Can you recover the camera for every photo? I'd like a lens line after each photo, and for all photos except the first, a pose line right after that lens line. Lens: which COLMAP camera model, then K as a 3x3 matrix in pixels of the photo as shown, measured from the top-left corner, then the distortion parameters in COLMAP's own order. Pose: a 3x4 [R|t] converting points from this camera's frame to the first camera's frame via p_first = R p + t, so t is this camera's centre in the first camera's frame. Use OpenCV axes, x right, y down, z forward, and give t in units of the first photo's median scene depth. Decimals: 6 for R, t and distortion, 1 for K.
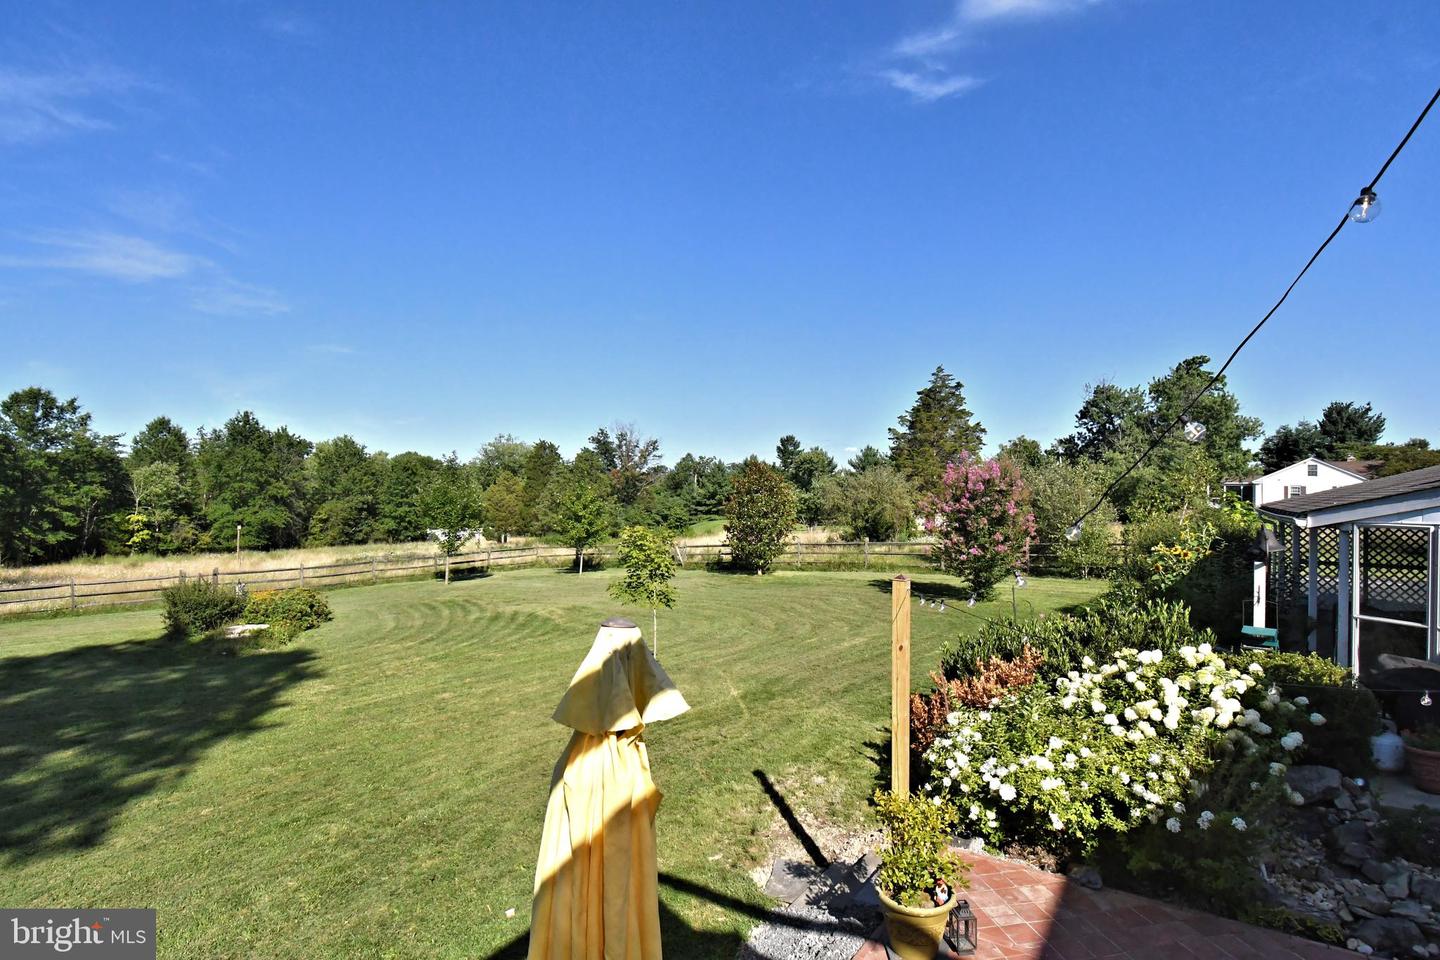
lens RADIAL K [[733.8, 0, 717.7], [0, 733.8, 481.4], [0, 0, 1]] dist [0.016625, -0.027964]
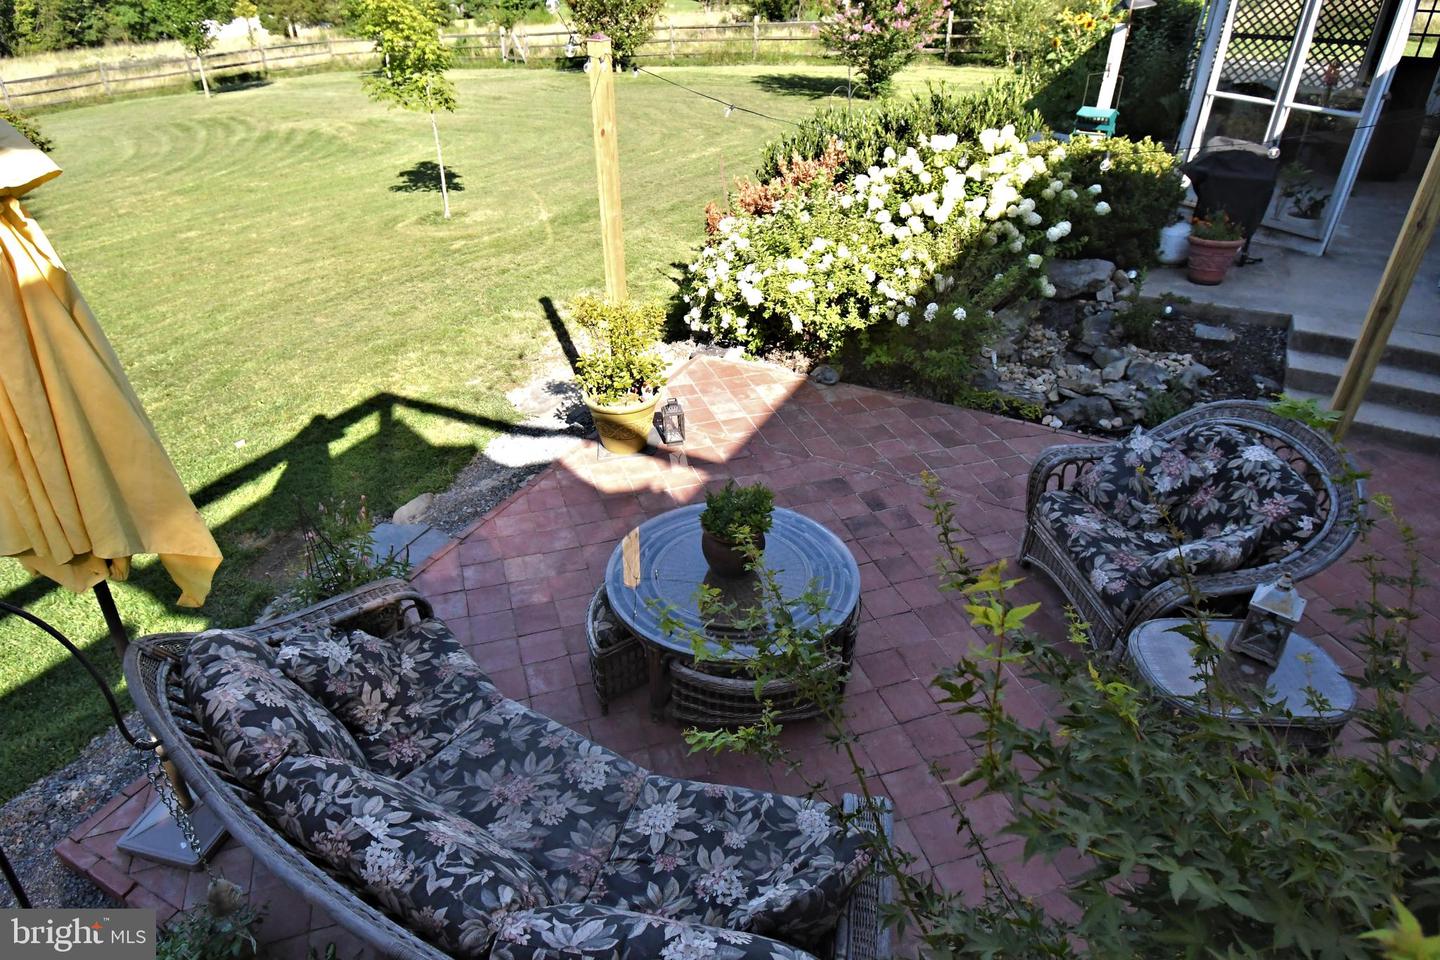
lens RADIAL K [[848.9, 0, 711.8], [0, 848.9, 482.9], [0, 0, 1]] dist [0.017143, -0.030724]
pose [[0.992905, -0.070014, 0.096110, 0.189764], [0.007022, 0.841387, 0.540387, 0.030781], [-0.118700, -0.535878, 0.835909, -0.022915]]
